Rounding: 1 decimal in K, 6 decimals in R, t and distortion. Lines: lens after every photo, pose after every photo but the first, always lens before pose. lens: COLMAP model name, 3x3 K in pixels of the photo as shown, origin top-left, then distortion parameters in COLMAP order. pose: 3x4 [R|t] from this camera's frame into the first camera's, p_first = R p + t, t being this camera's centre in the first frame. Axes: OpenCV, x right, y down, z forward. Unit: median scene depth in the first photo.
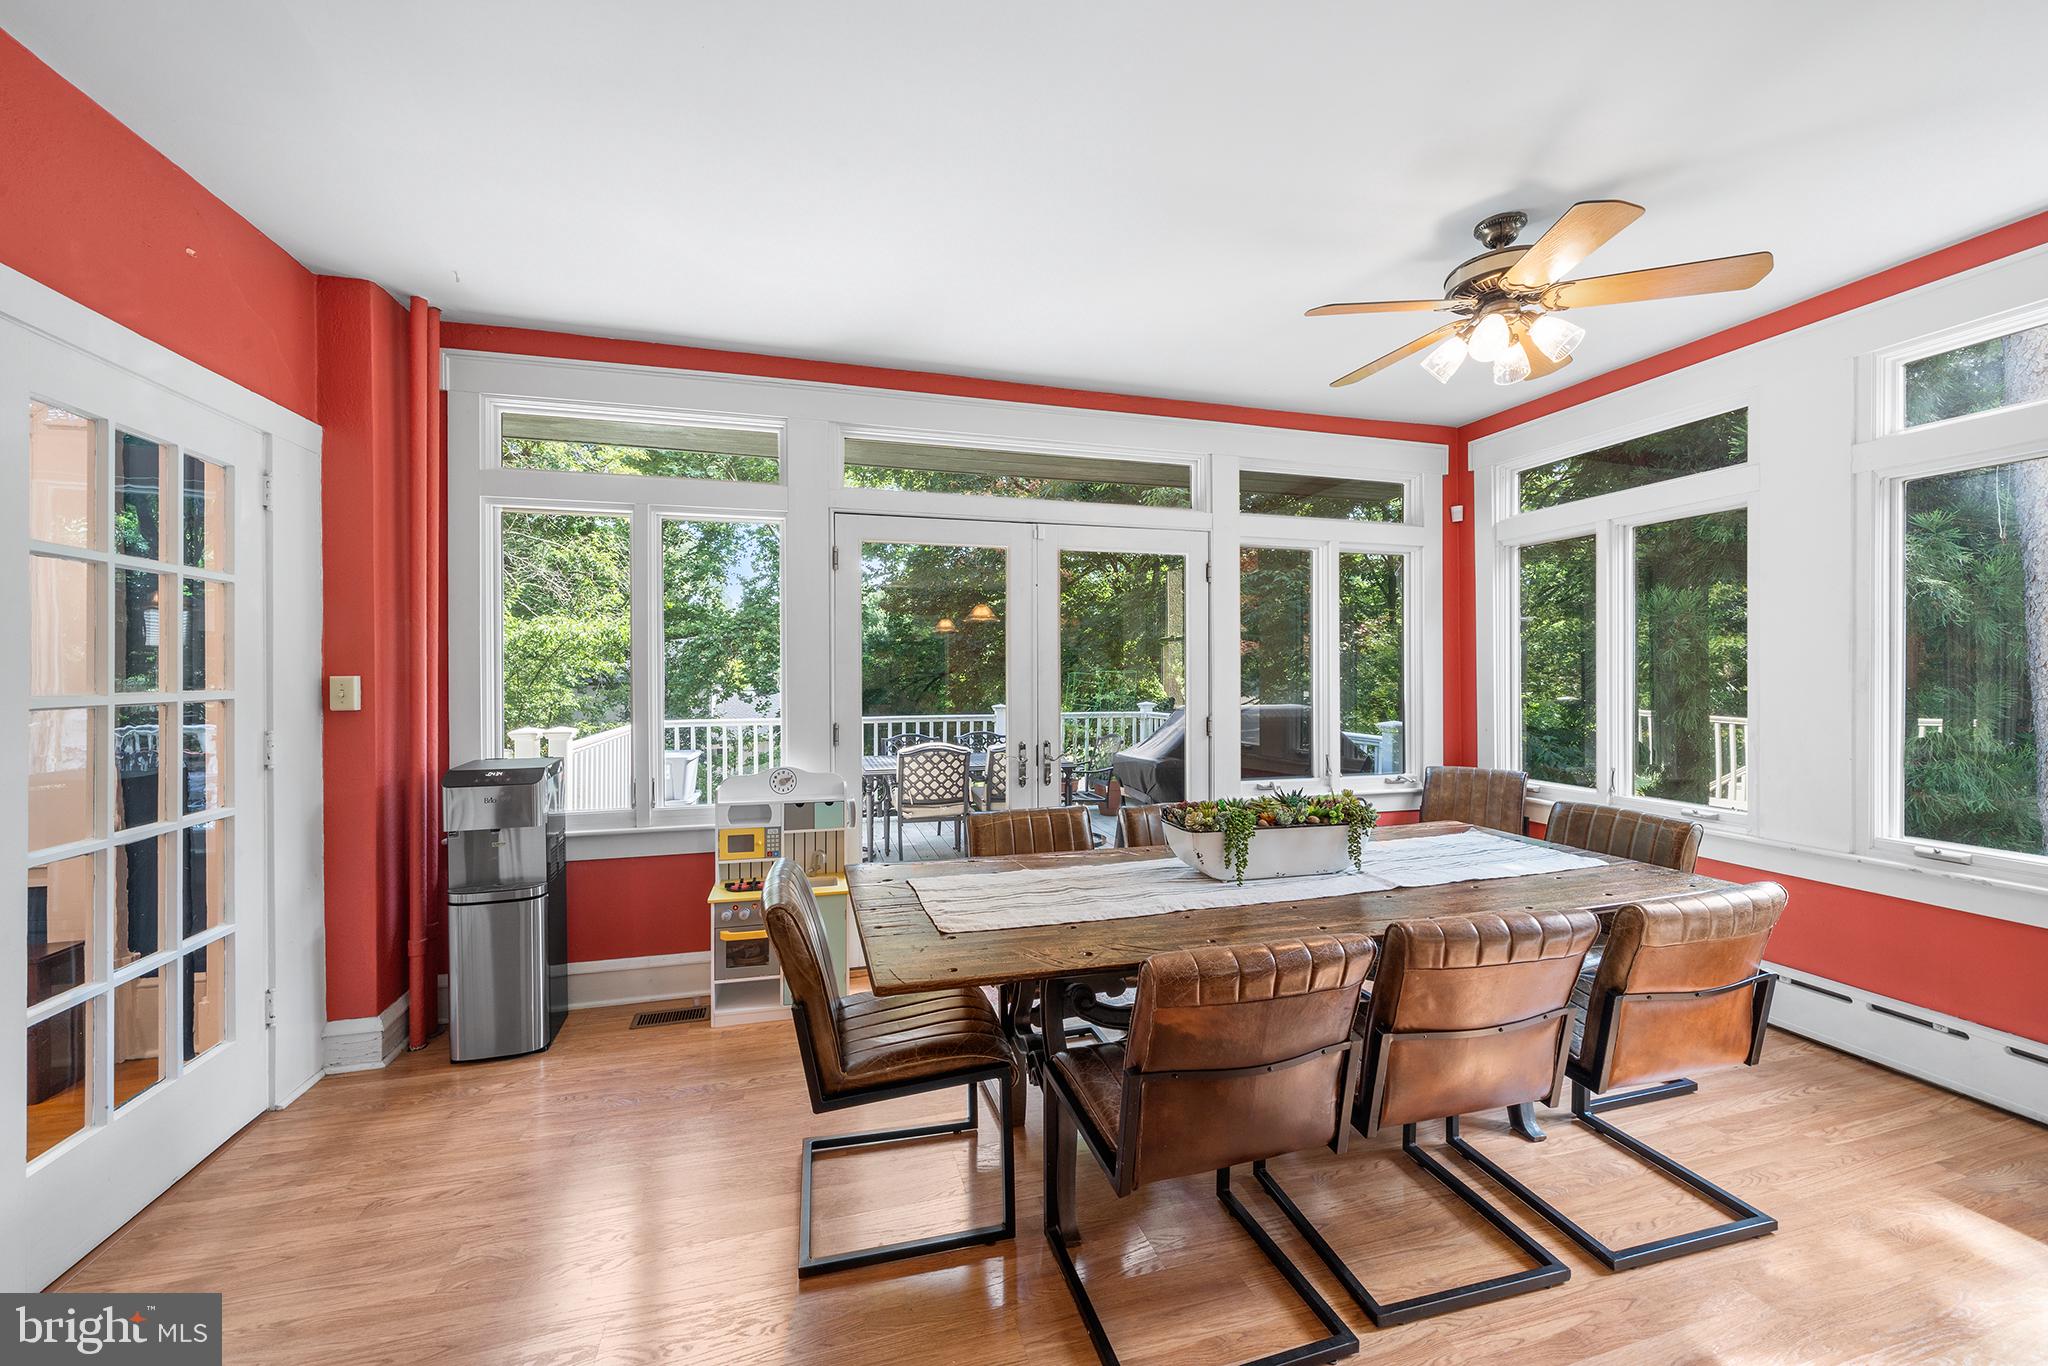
lens RADIAL K [[788.7, 0, 1018.1], [0, 788.7, 680.0], [0, 0, 1]] dist [-0.003038, 0.000015]
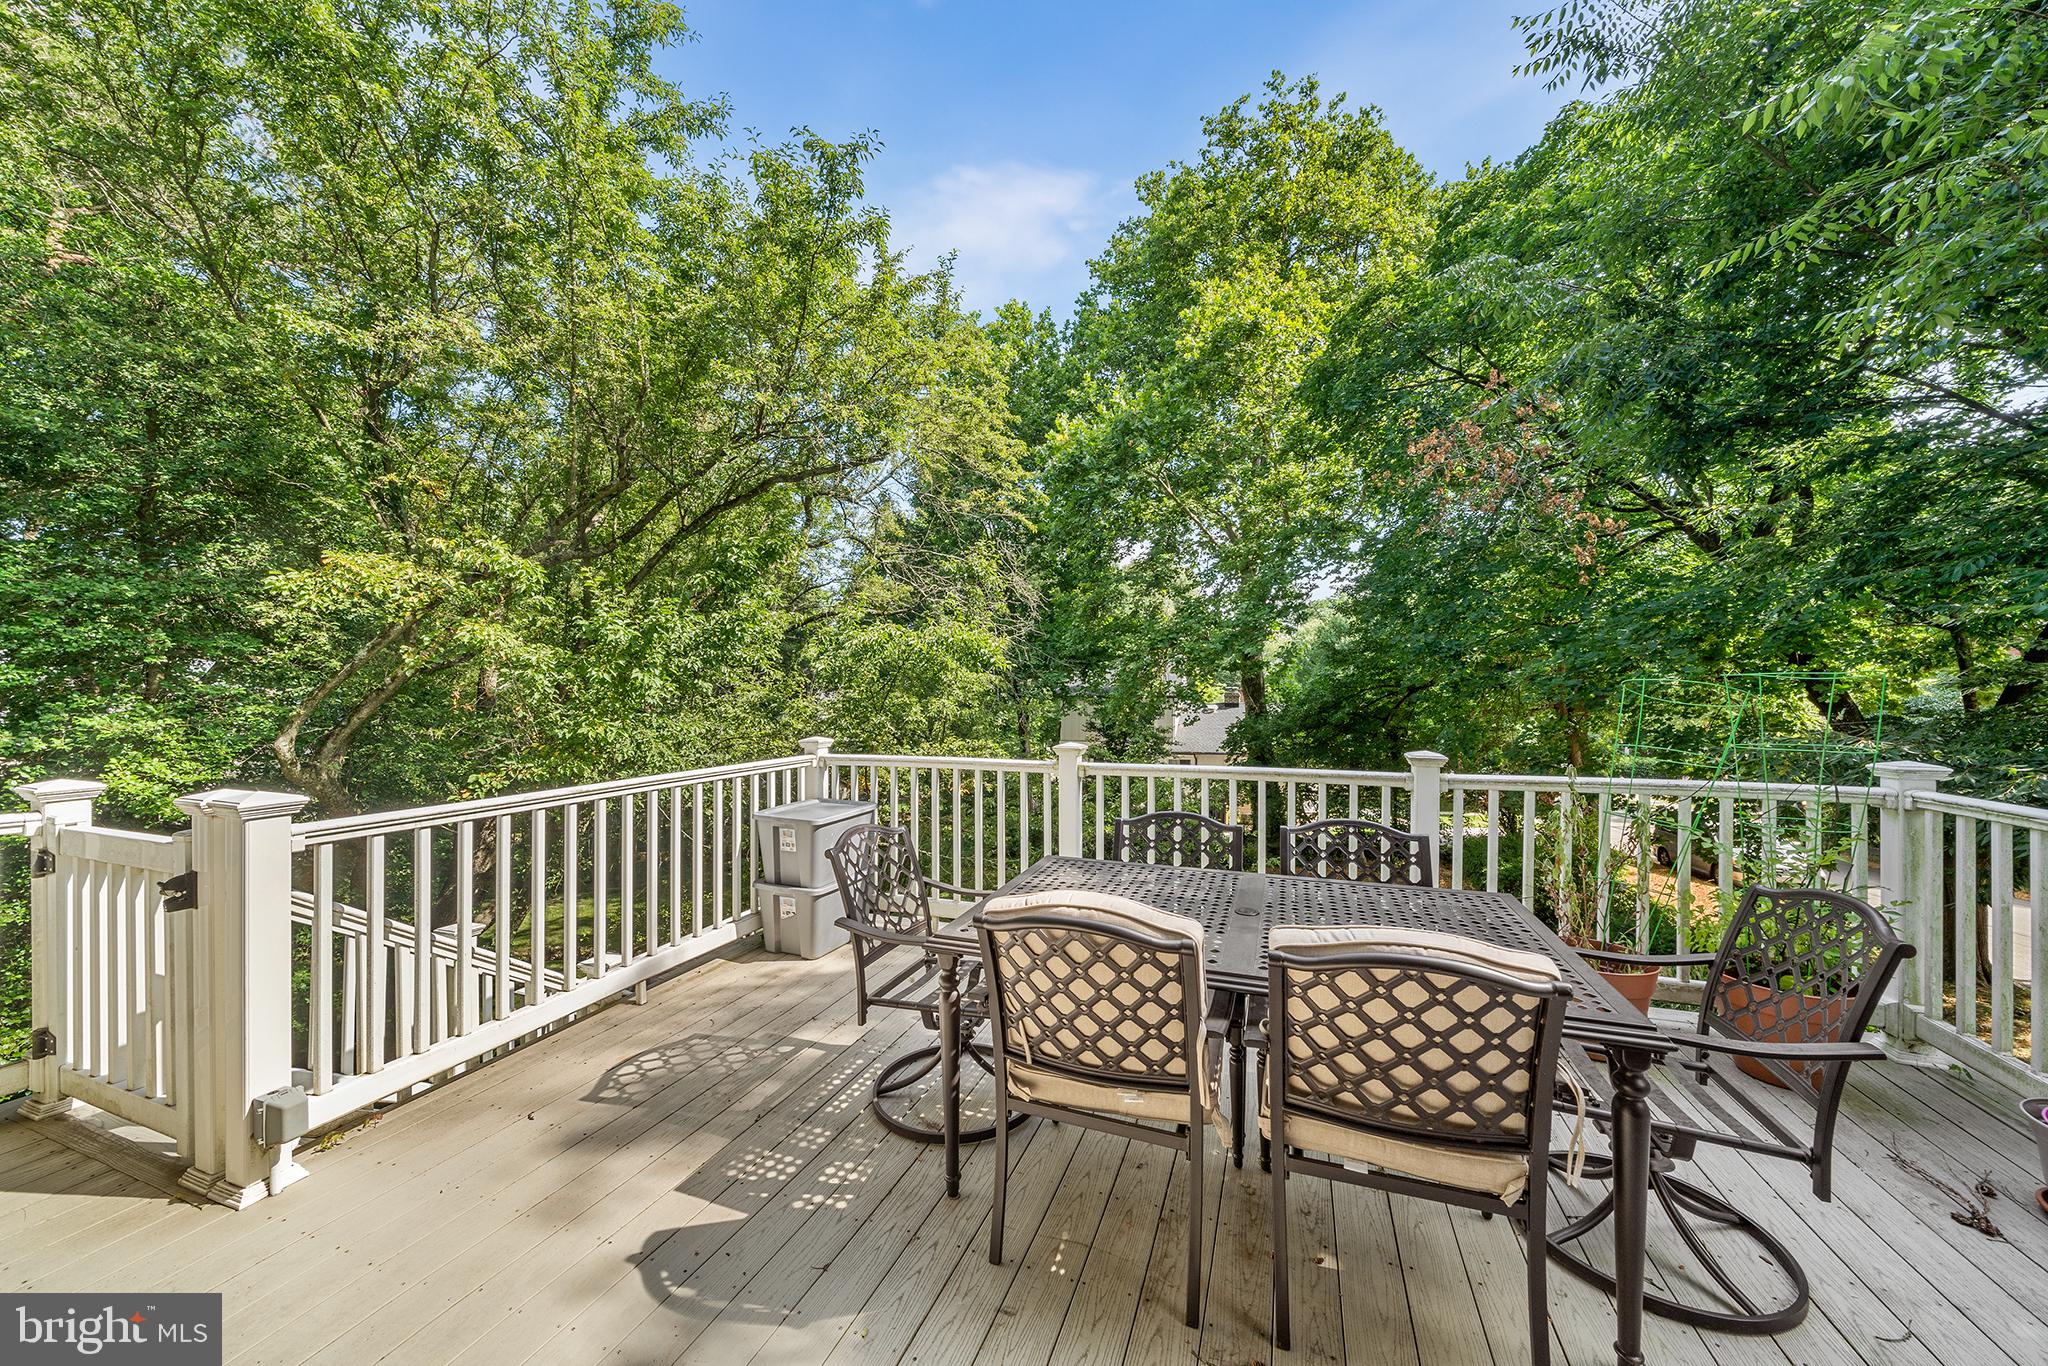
lens RADIAL K [[715.5, 0, 1022.0], [0, 715.5, 688.2], [0, 0, 1]] dist [0.000273, -0.000017]
pose [[0.808909, -0.001118, -0.587932, 0.077953], [-0.003267, 0.999974, -0.006396, -0.003581], [0.587924, 0.007095, 0.808885, 1.332508]]
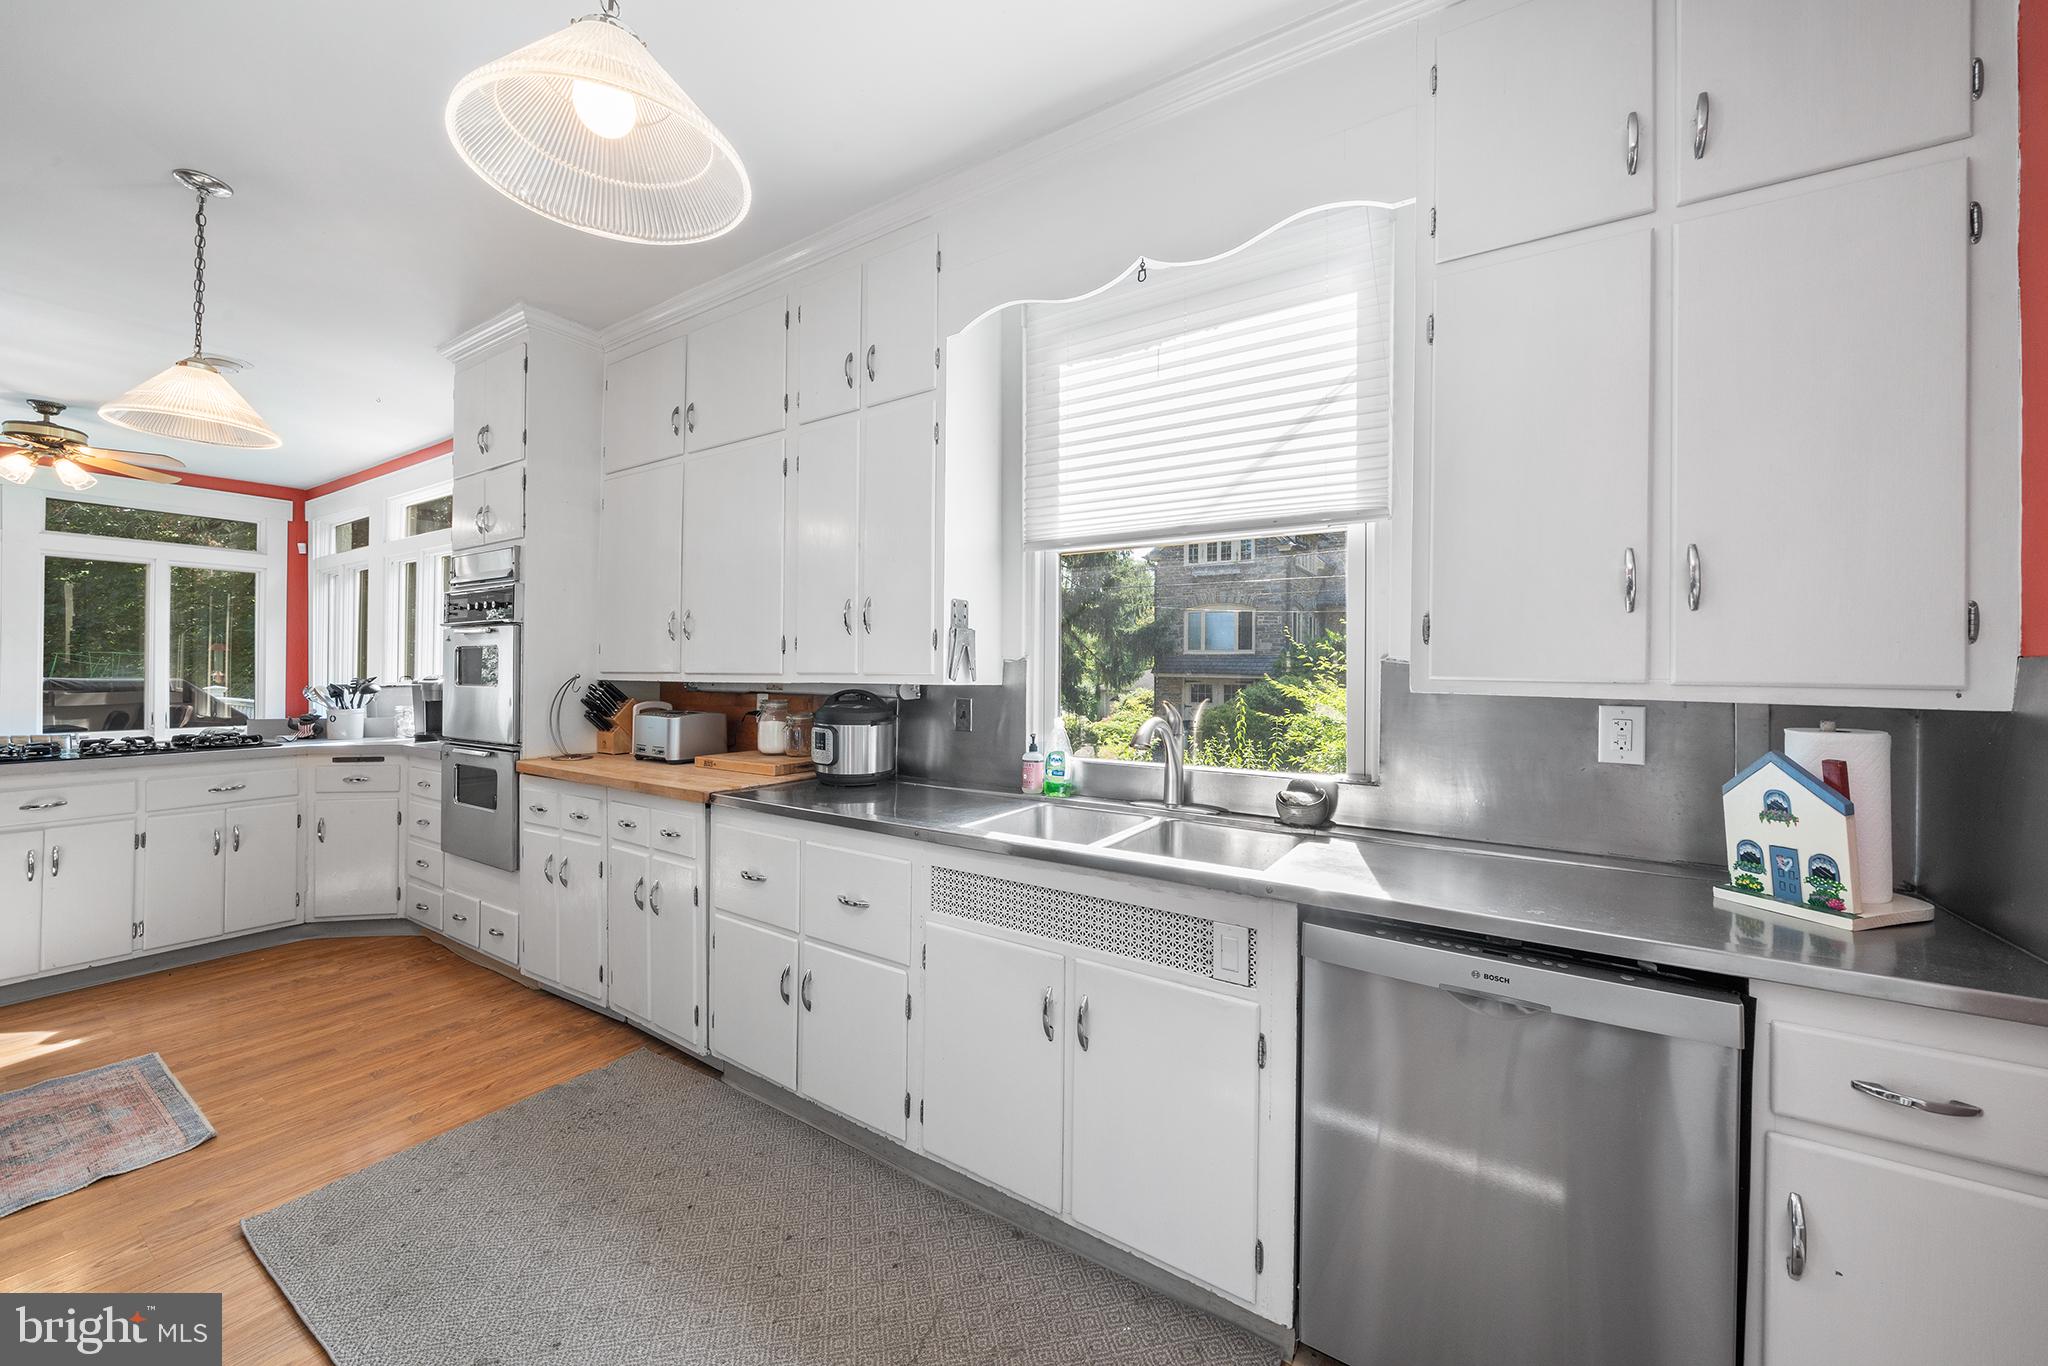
lens RADIAL K [[788.7, 0, 1027.9], [0, 788.7, 669.0], [0, 0, 1]] dist [-0.003038, 0.000015]
pose [[0.756915, 0.013813, 0.653367, 0.883843], [-0.008645, 0.999901, -0.011123, 0.026797], [-0.653456, 0.002771, 0.756960, -1.424644]]
